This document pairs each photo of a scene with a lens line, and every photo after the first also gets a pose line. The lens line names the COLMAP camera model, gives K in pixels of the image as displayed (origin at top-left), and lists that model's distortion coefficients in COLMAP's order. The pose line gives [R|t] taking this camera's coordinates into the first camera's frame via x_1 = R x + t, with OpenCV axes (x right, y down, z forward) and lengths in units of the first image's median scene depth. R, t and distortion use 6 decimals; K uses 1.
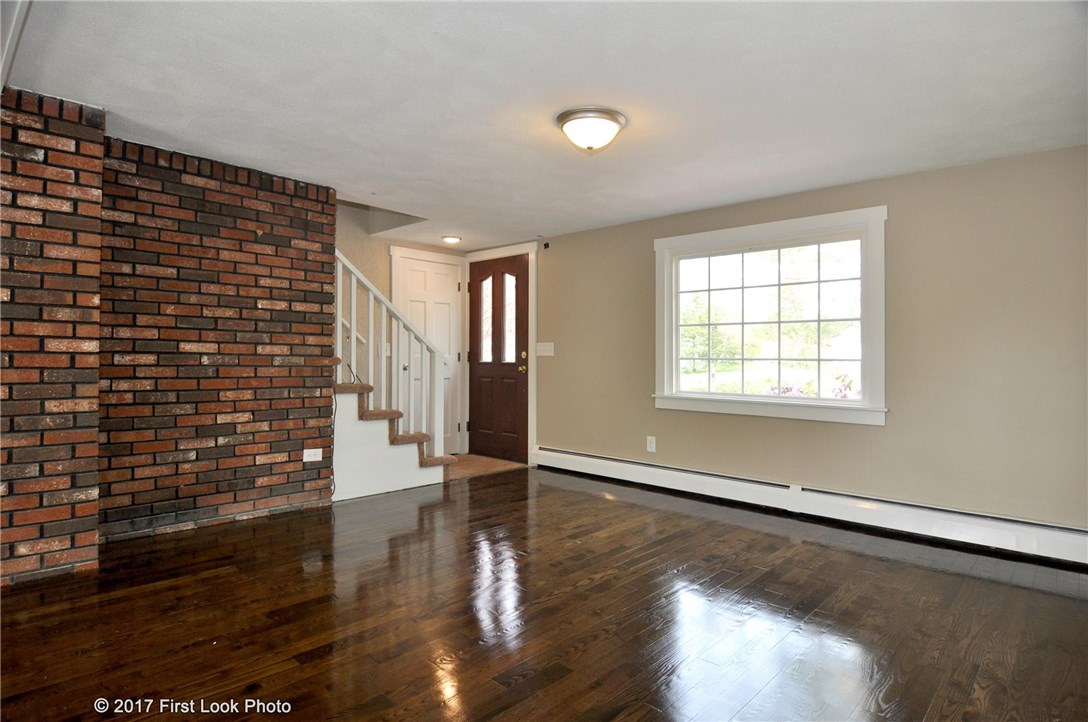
lens RADIAL K [[603.9, 0, 546.8], [0, 603.9, 339.5], [0, 0, 1]] dist [-0.001194, -0.016868]
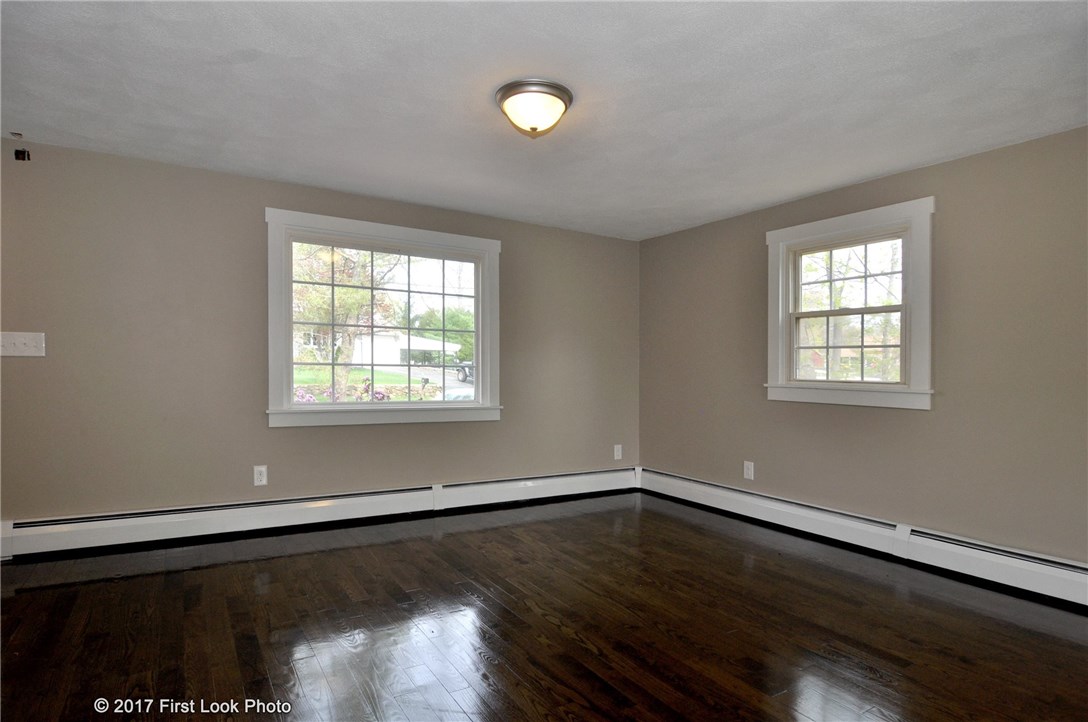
lens RADIAL K [[603.7, 0, 544.0], [0, 603.7, 361.0], [0, 0, 1]] dist [-0.003152, -0.000692]
pose [[0.272725, 0.005839, 0.962074, -0.595485], [-0.044622, 0.998982, 0.006586, 0.010168], [-0.961057, -0.044726, 0.272708, 0.579406]]
